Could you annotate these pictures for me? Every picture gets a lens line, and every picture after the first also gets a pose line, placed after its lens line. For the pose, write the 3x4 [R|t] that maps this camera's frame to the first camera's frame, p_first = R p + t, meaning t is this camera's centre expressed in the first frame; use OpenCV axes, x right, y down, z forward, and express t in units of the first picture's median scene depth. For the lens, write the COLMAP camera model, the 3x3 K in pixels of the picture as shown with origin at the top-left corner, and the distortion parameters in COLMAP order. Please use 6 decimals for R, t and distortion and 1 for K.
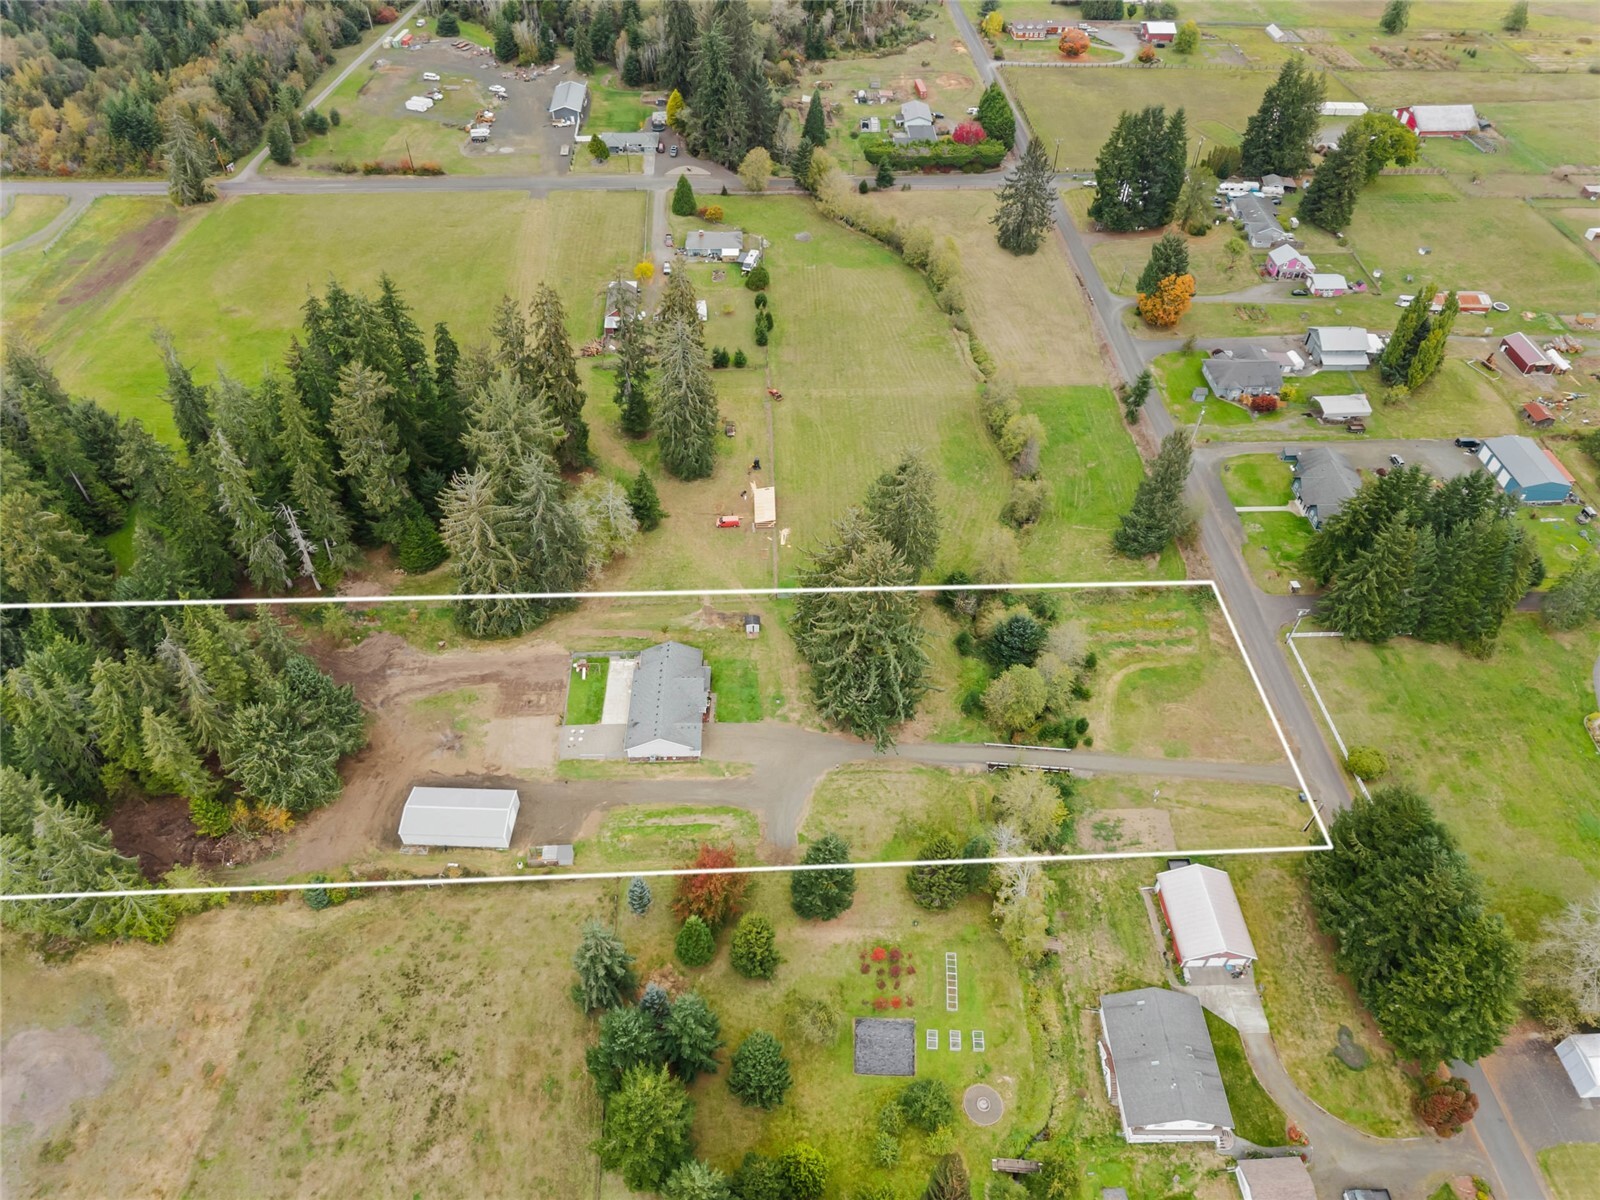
lens RADIAL K [[1078.1, 0, 800.0], [0, 1078.1, 600.0], [0, 0, 1]] dist [0.030932, -0.016951]
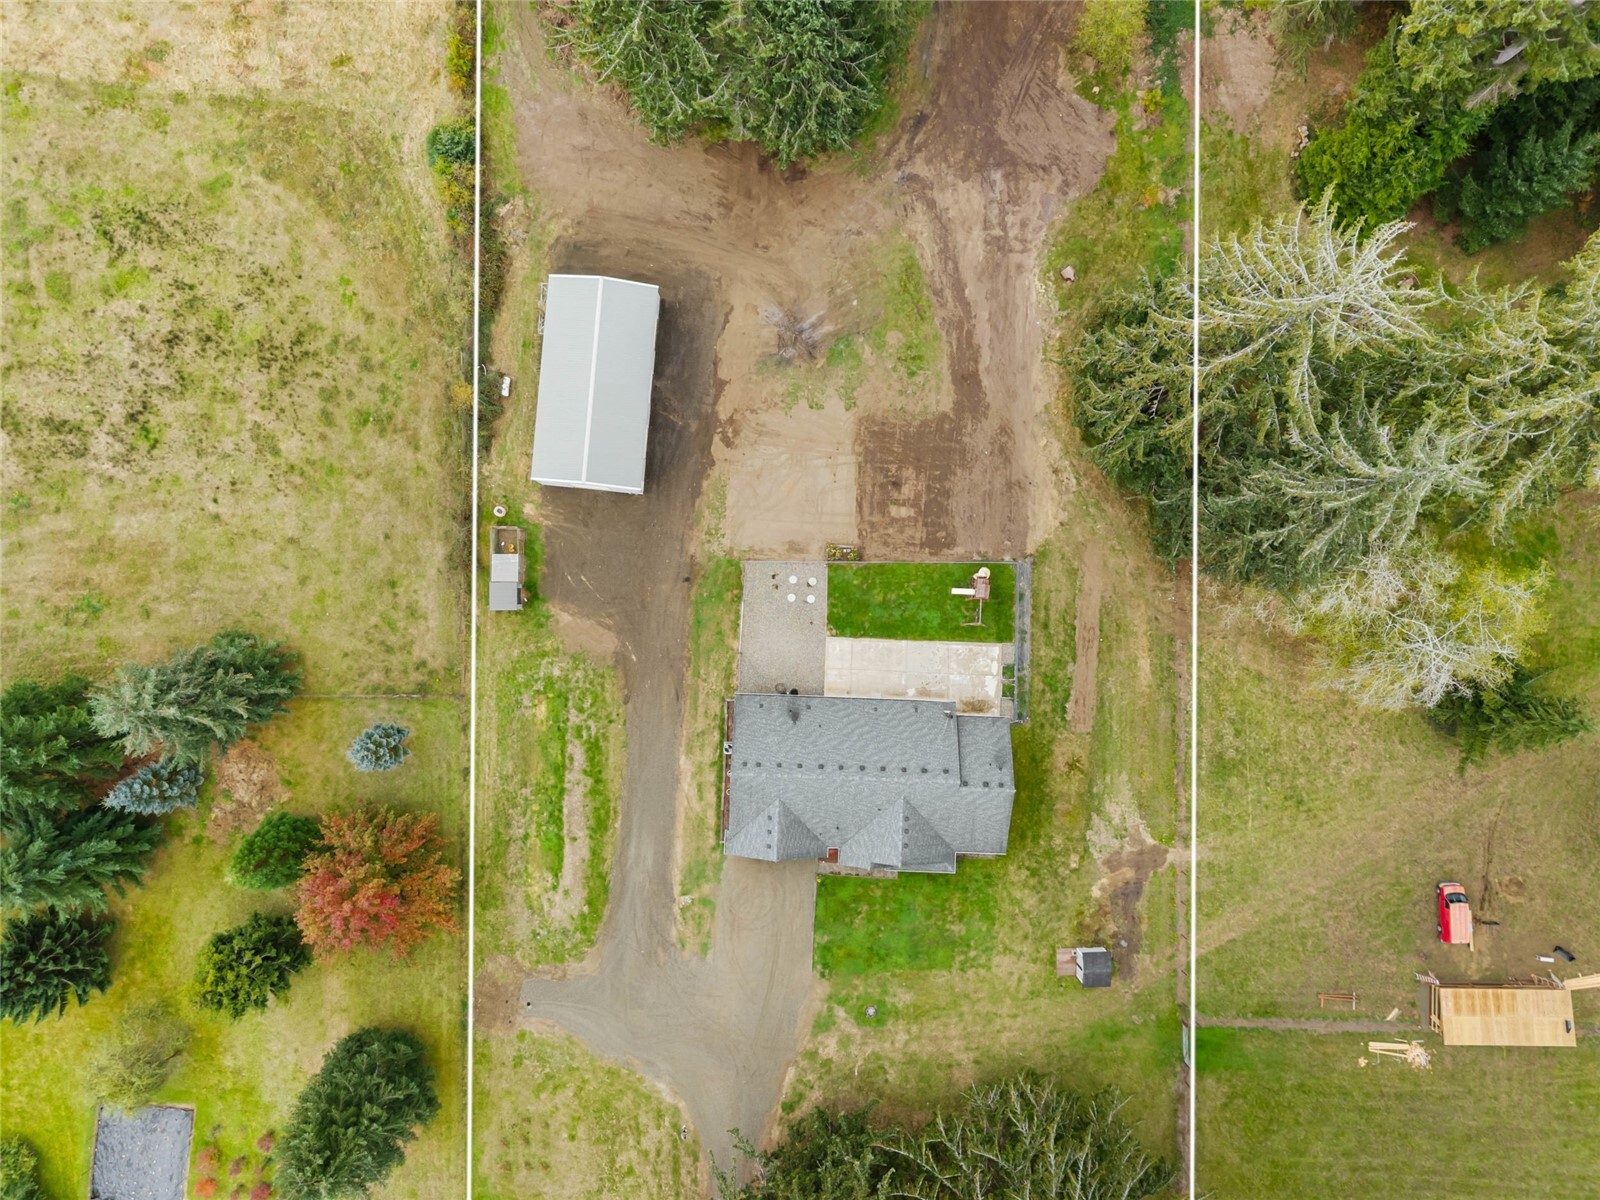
lens RADIAL K [[1078.1, 0, 800.0], [0, 1078.1, 600.0], [0, 0, 1]] dist [0.030932, -0.016951]
pose [[-0.060605, 0.997799, -0.026908, -0.216152], [-0.723208, -0.025315, 0.690166, -0.238066], [0.687966, 0.061288, 0.723151, 0.742618]]
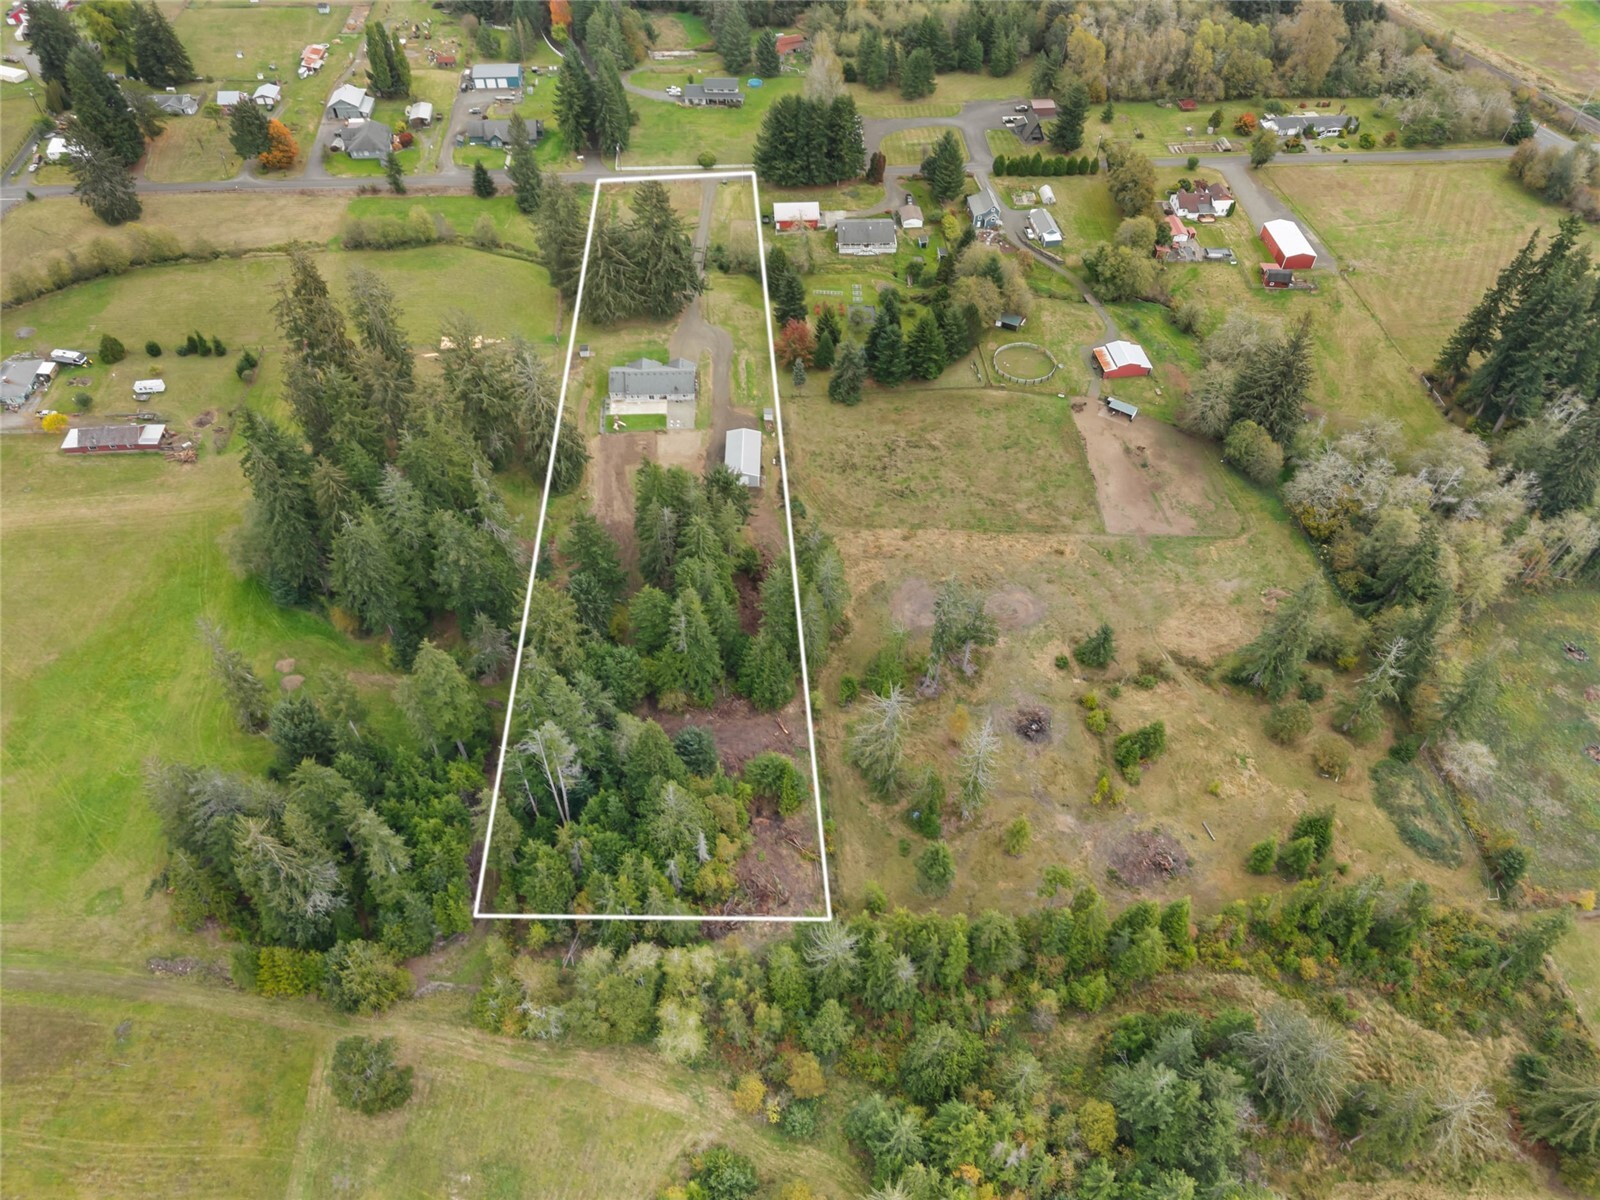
lens RADIAL K [[1050.8, 0, 776.0], [0, 1050.8, 593.9], [0, 0, 1]] dist [0.148717, -0.182720]
pose [[-0.016172, -0.762704, 0.646545, -1.531562], [0.711852, 0.445303, 0.543113, -0.533670], [-0.702143, 0.469028, 0.535731, 0.257302]]
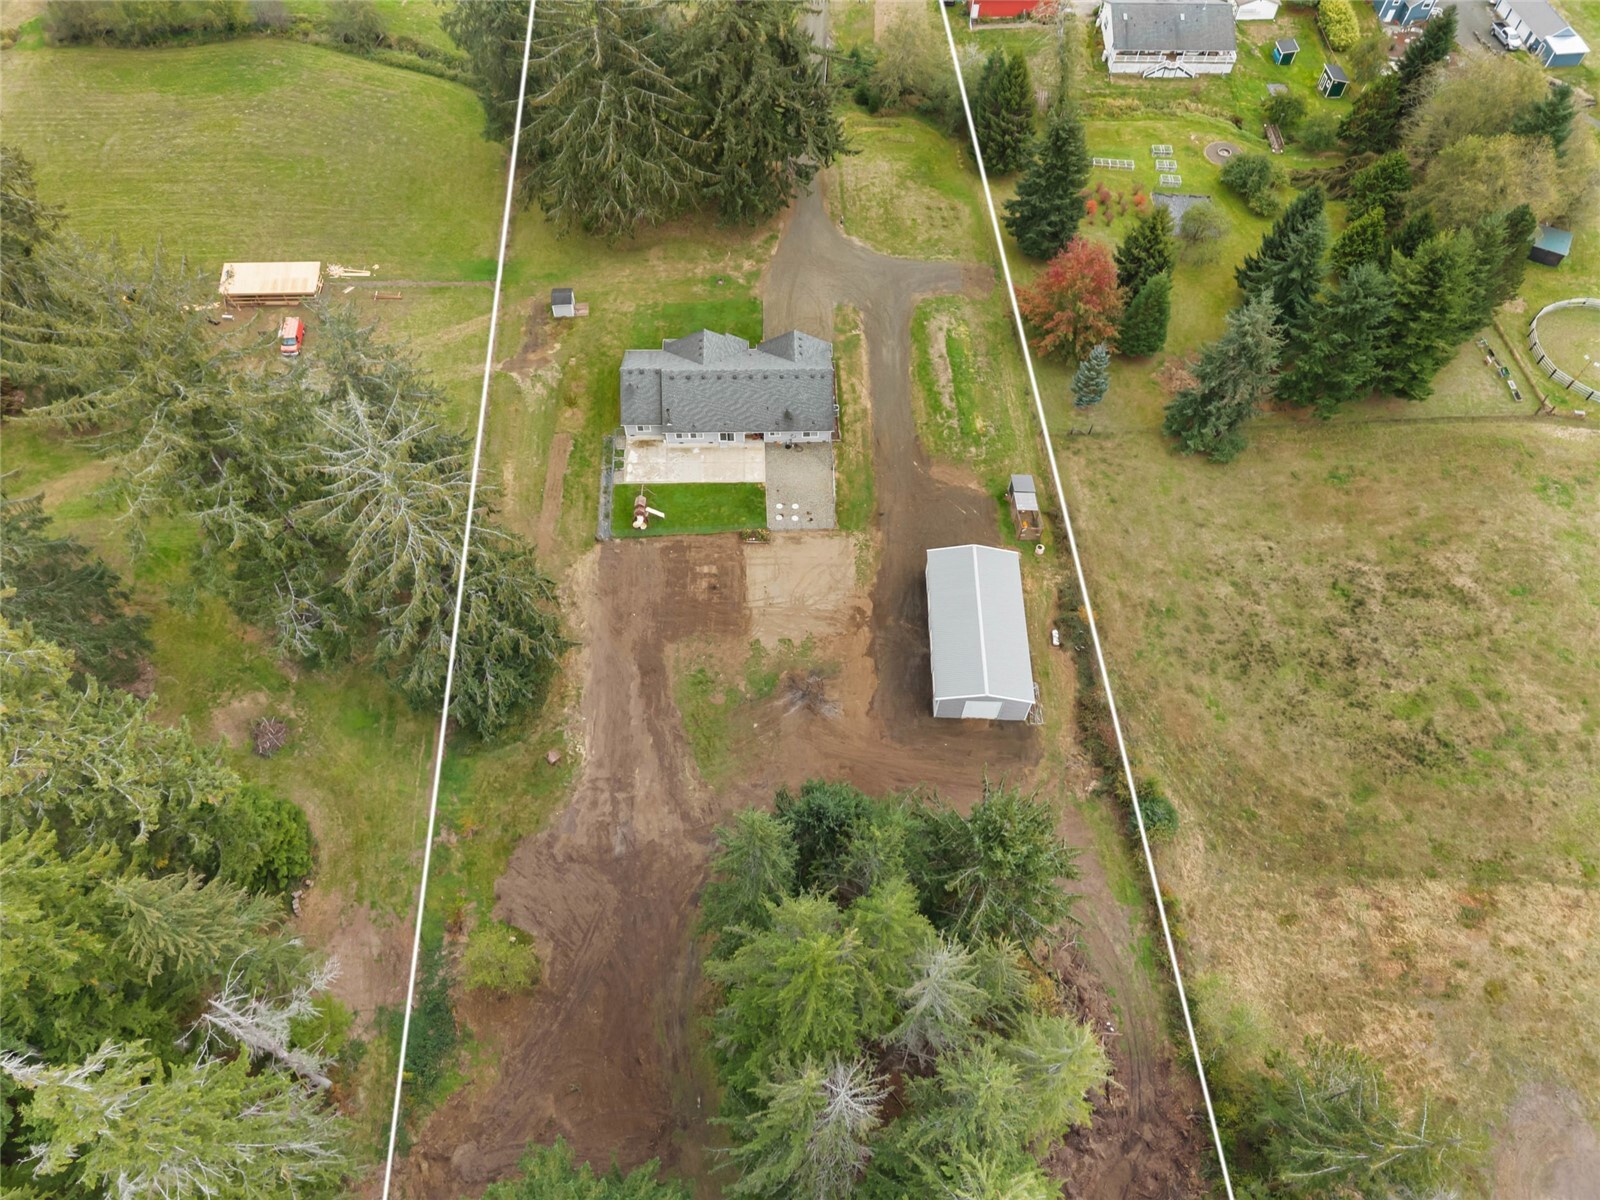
lens RADIAL K [[1071.1, 0, 800.0], [0, 1071.1, 600.0], [0, 0, 1]] dist [0.045322, -0.027156]
pose [[-0.010176, -0.844995, 0.534678, -0.644616], [0.697439, 0.377177, 0.609357, -0.241623], [-0.716571, 0.379106, 0.585494, 0.762995]]
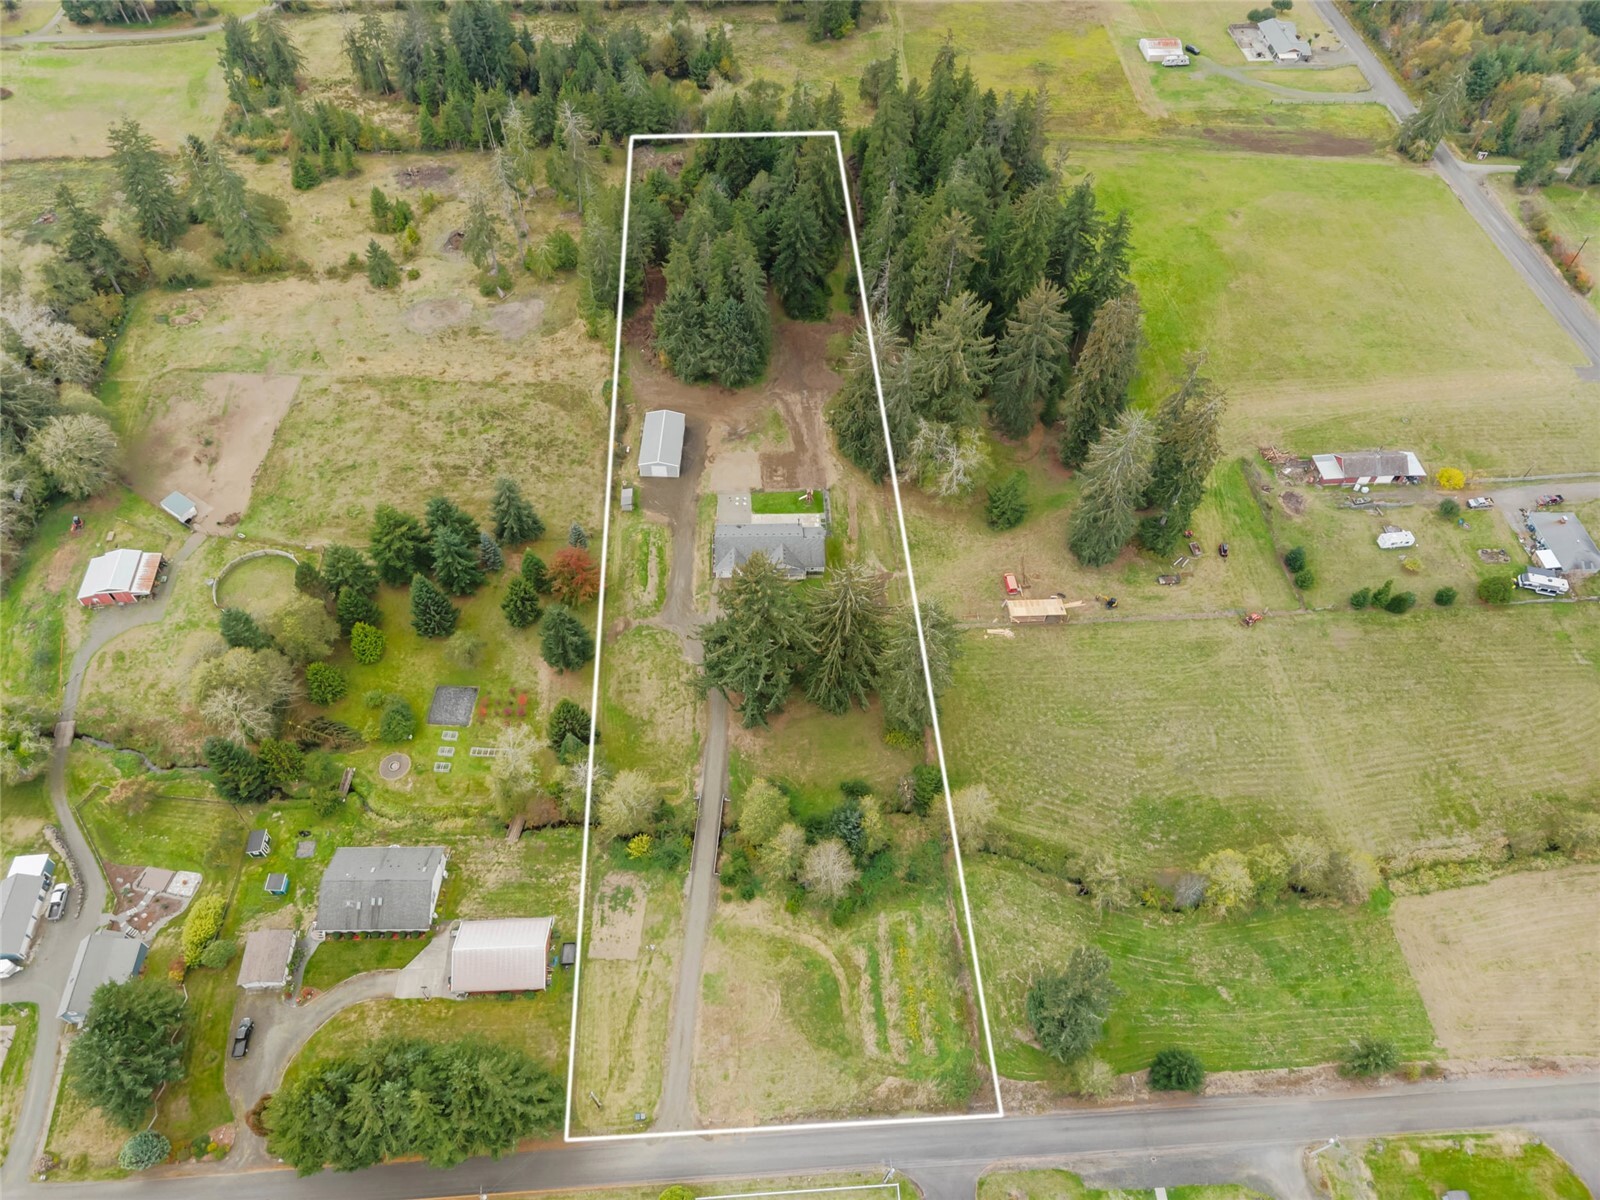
lens RADIAL K [[1090.8, 0, 800.0], [0, 1090.8, 600.0], [0, 0, 1]] dist [0.134663, -0.200464]
pose [[0.010050, 0.776893, -0.629552, 0.776515], [-0.725089, 0.439204, 0.530421, -0.623574], [0.688582, 0.451151, 0.567730, 0.434326]]
